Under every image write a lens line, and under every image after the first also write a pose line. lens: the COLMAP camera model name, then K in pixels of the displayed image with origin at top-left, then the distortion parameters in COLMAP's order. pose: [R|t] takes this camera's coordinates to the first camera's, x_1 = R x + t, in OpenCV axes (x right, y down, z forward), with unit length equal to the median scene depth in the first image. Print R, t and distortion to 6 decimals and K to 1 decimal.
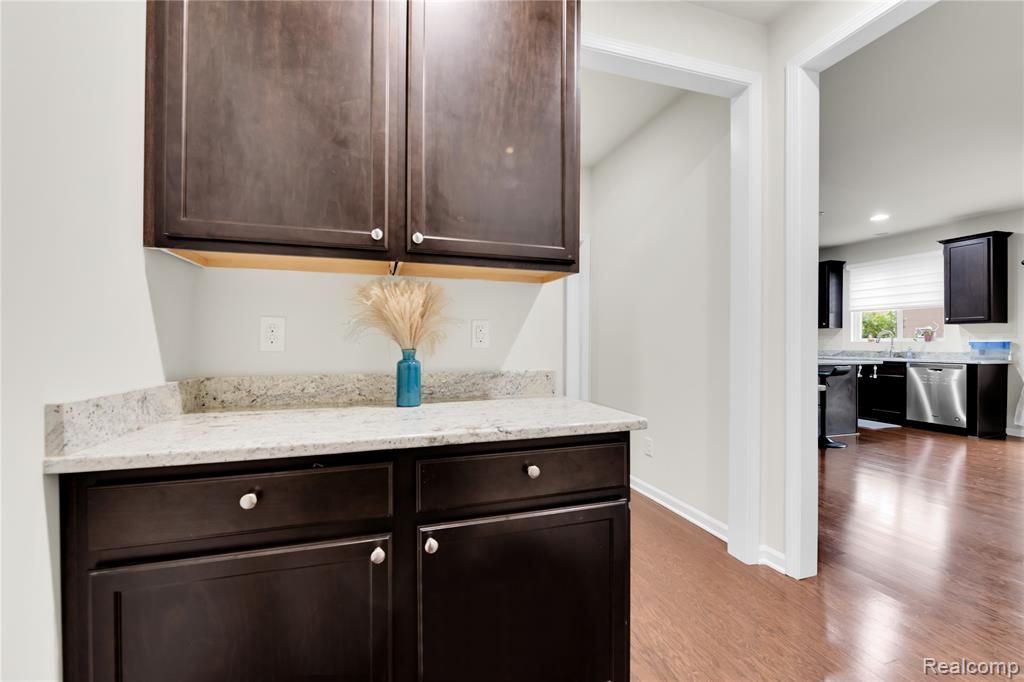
lens RADIAL K [[411.3, 0, 505.7], [0, 411.3, 344.0], [0, 0, 1]] dist [-0.002585, -0.002694]
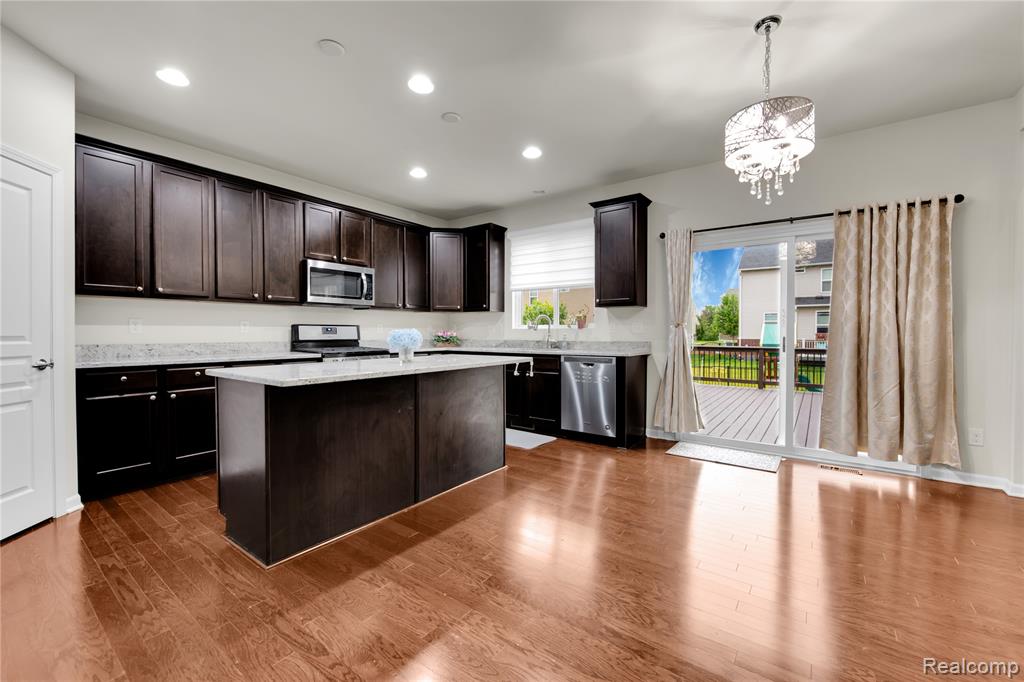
lens RADIAL K [[411.3, 0, 519.8], [0, 411.3, 337.1], [0, 0, 1]] dist [-0.002585, -0.002694]
pose [[0.798595, -0.012158, 0.601746, 0.442655], [0.004546, 0.999889, 0.014168, -0.001678], [-0.601851, -0.008579, 0.798562, 0.418897]]
